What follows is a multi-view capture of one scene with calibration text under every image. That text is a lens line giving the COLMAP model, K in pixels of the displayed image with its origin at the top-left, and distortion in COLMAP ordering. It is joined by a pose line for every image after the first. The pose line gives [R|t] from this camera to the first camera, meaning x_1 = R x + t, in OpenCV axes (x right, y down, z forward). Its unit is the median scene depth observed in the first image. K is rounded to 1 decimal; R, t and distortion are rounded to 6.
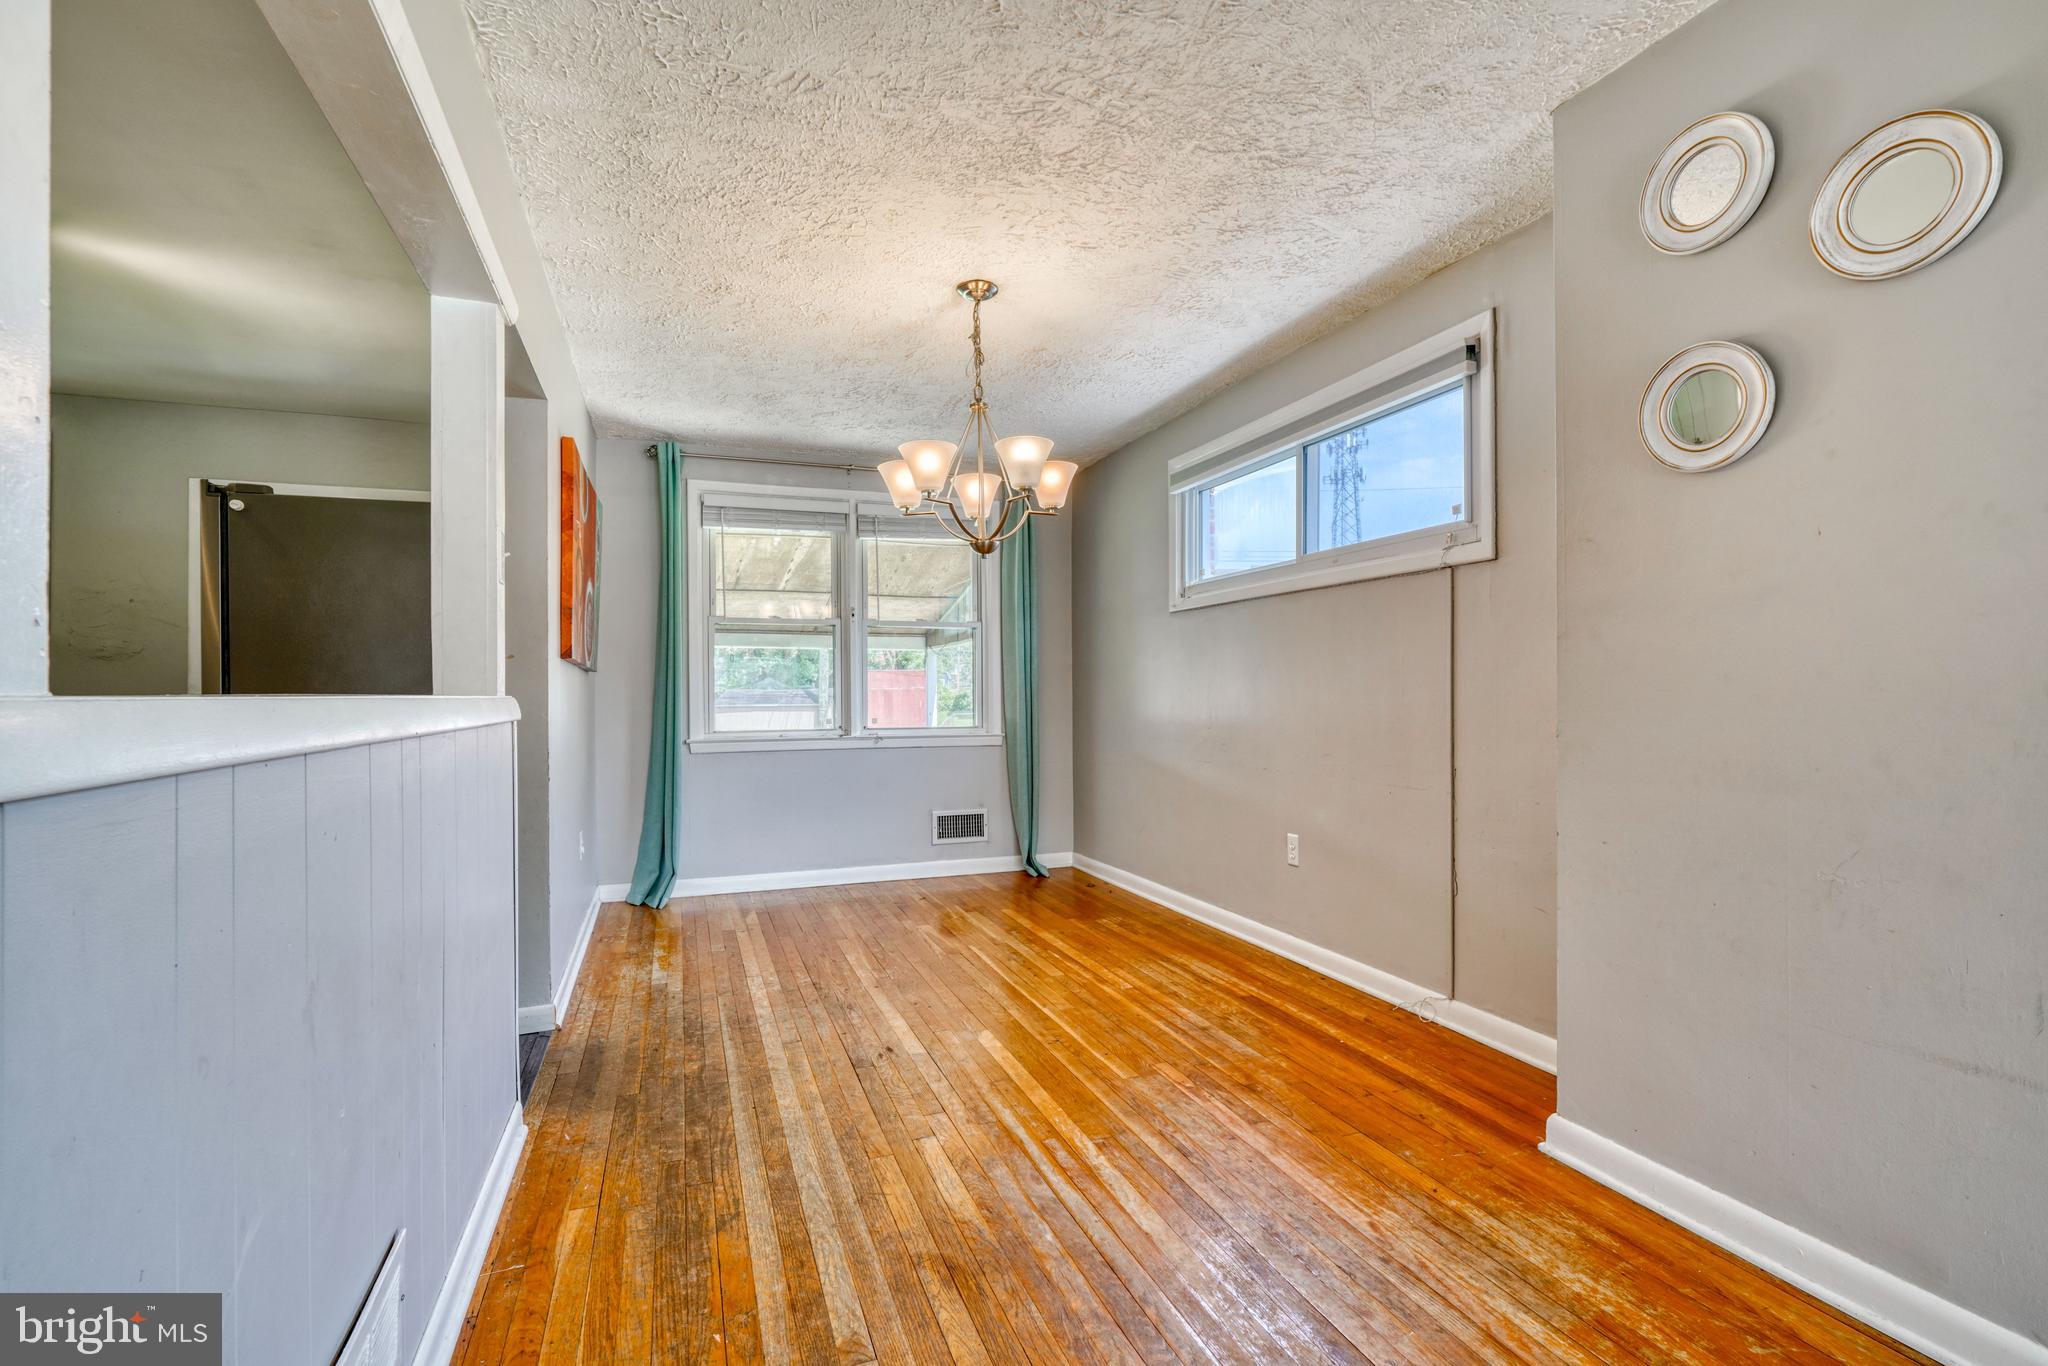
lens RADIAL K [[918.4, 0, 1019.4], [0, 918.4, 692.0], [0, 0, 1]] dist [-0.002800, 0.000670]
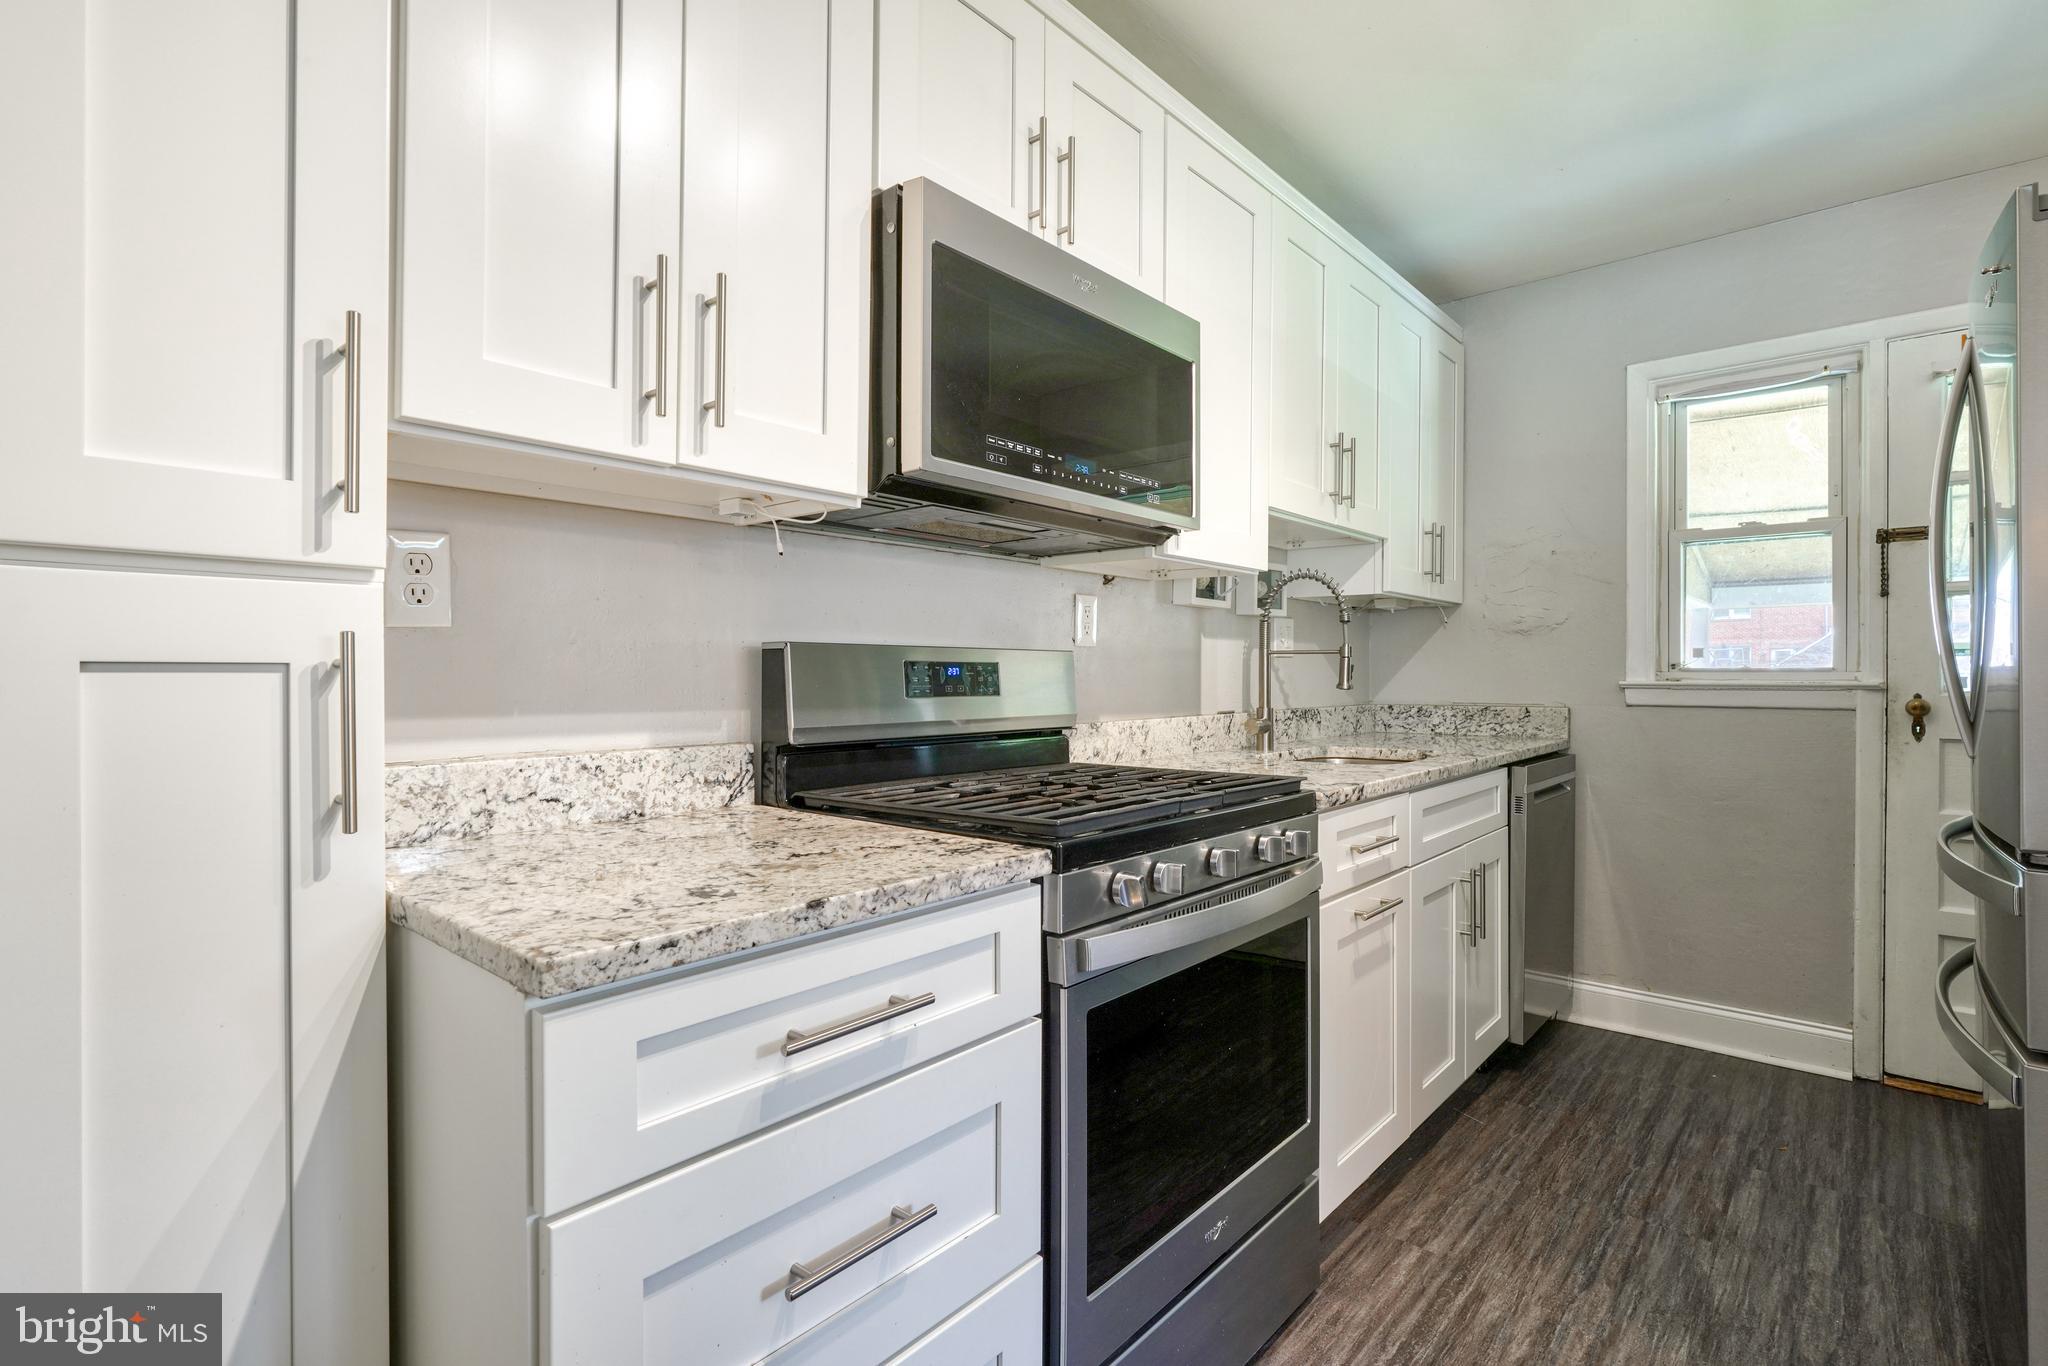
lens RADIAL K [[961.6, 0, 1016.3], [0, 961.6, 669.3], [0, 0, 1]] dist [-0.009346, 0.005667]
pose [[0.476961, -0.001715, -0.878923, -0.646555], [0.000432, 0.999998, -0.001717, -0.008238], [0.878925, 0.000439, 0.476961, 0.341027]]
